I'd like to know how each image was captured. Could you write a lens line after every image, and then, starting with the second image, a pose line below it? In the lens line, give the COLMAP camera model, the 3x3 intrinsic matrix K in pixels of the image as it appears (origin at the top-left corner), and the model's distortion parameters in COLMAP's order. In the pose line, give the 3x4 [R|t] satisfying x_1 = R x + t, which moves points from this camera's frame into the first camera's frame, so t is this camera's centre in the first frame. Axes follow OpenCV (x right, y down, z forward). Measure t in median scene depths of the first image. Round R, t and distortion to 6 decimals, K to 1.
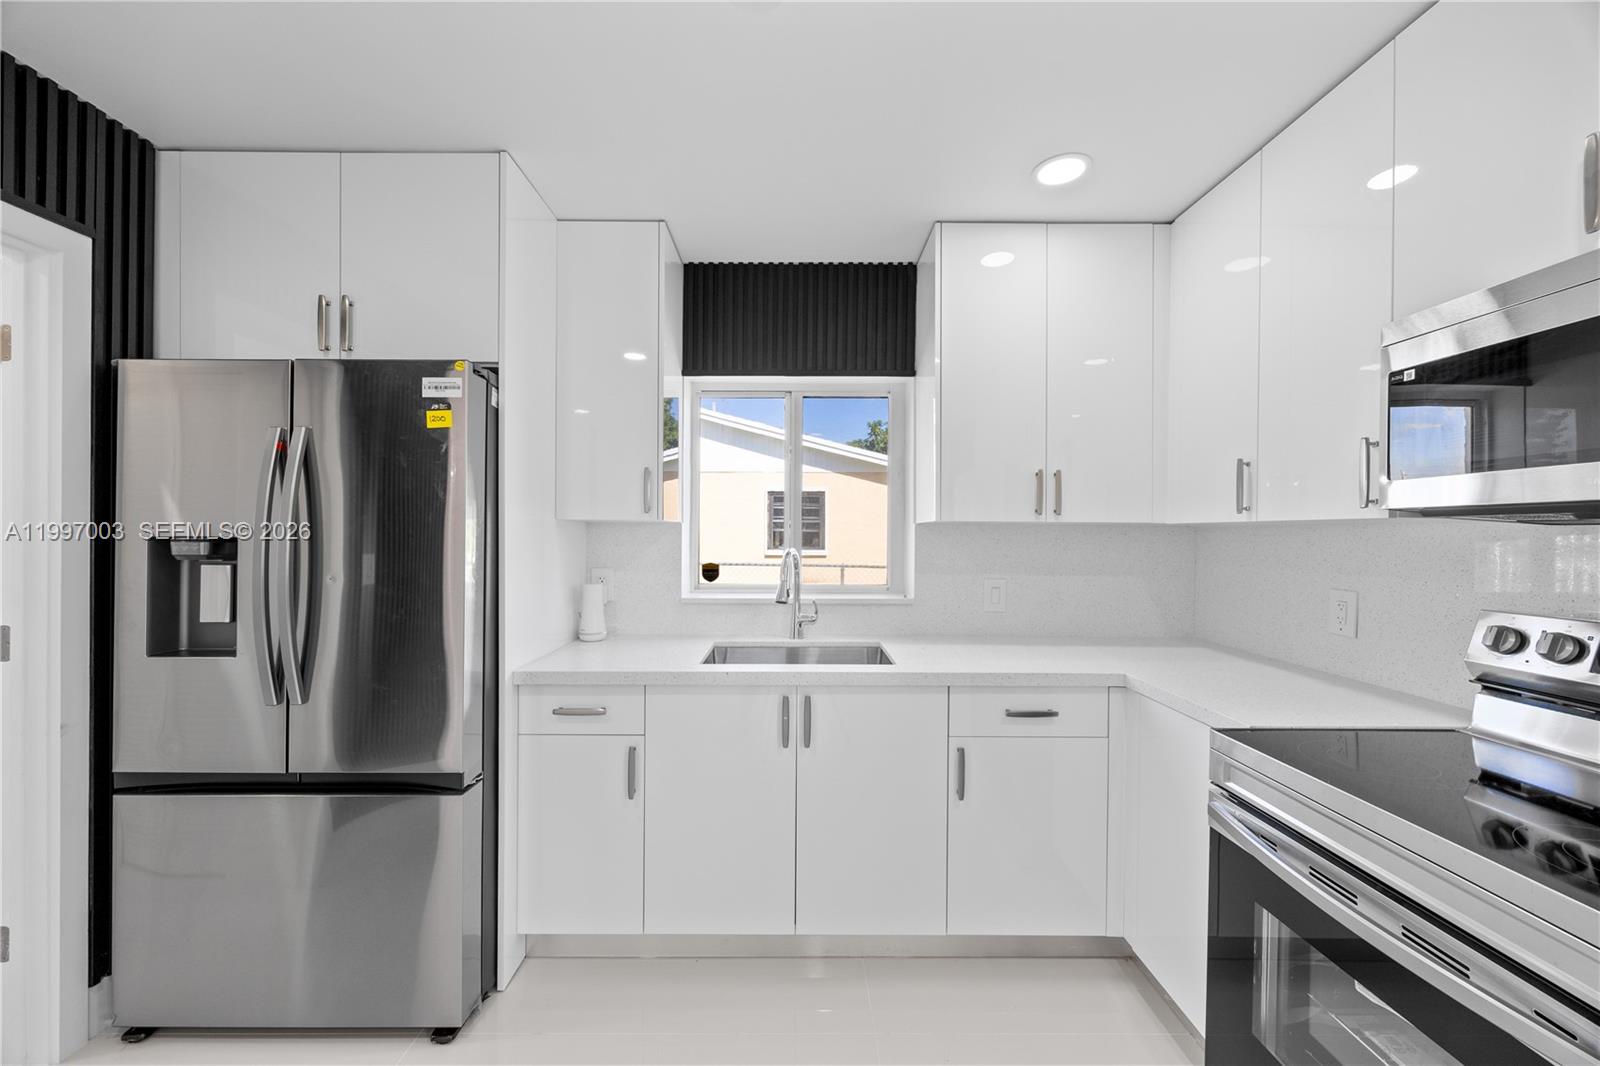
lens RADIAL K [[599.6, 0, 801.8], [0, 599.6, 534.4], [0, 0, 1]] dist [-0.000595, 0.000078]
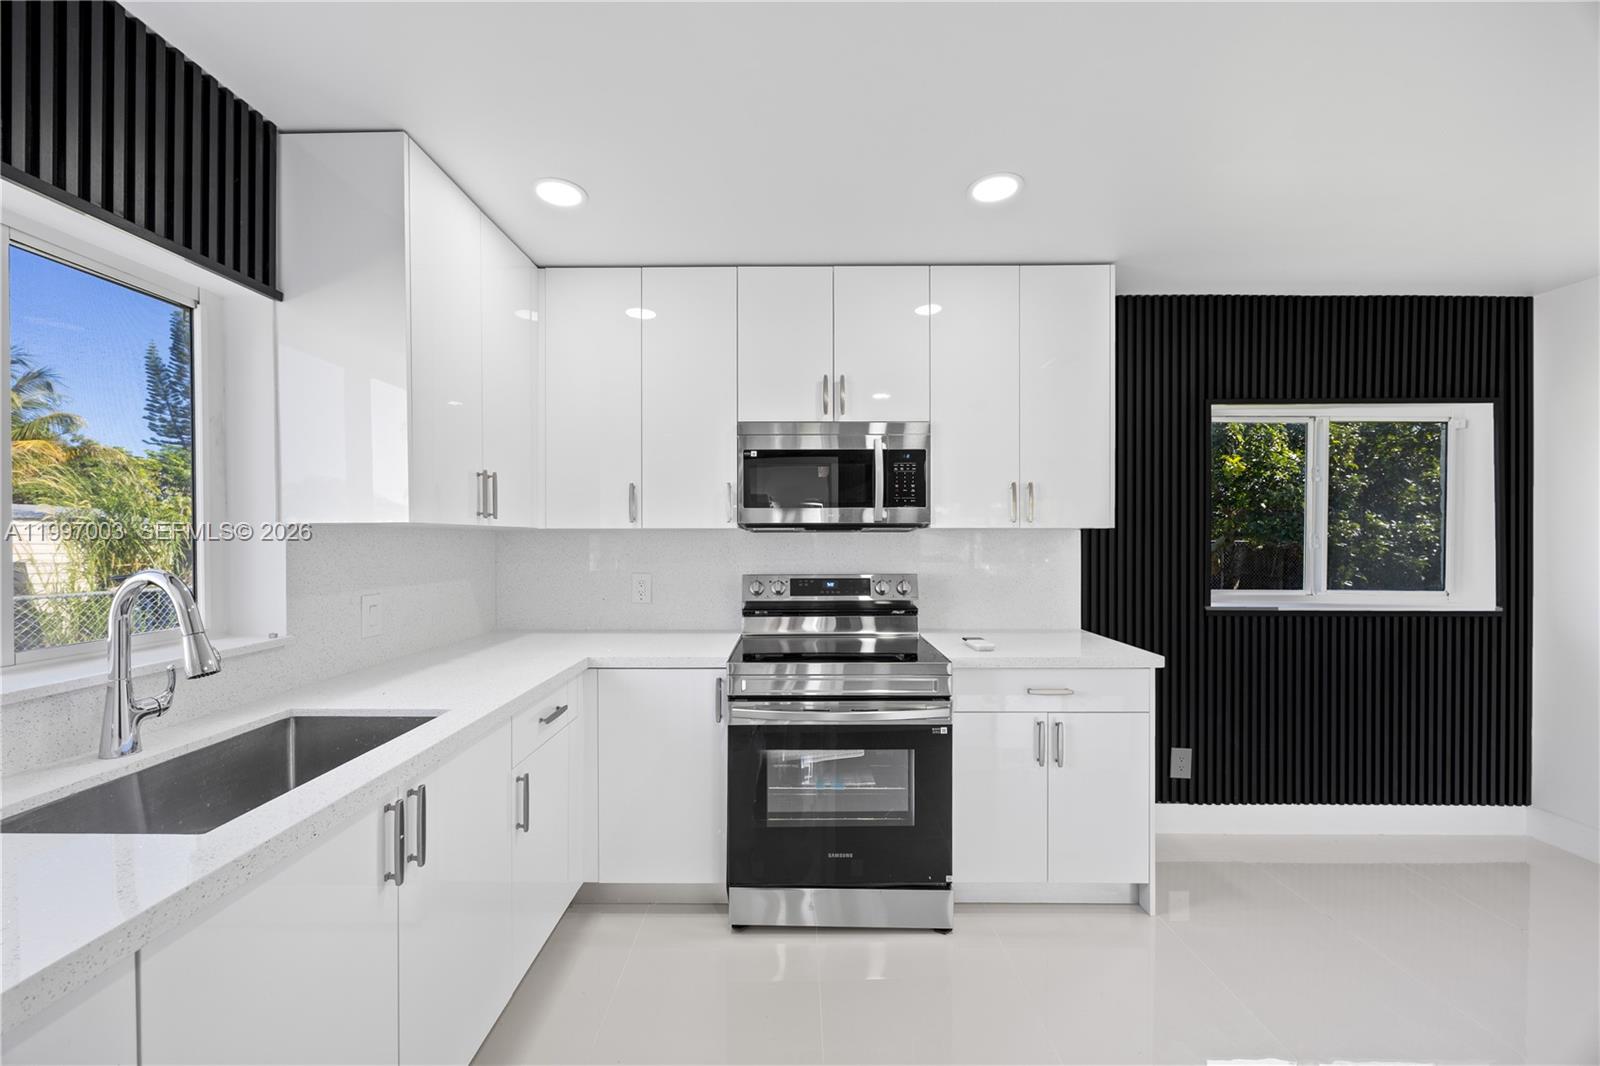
lens RADIAL K [[599.6, 0, 801.8], [0, 599.6, 534.4], [0, 0, 1]] dist [-0.000595, 0.000078]
pose [[0.008010, -0.003371, 0.999962, -0.624549], [0.004350, 0.999985, 0.003336, -0.008484], [-0.999958, 0.004323, 0.008025, 0.578273]]
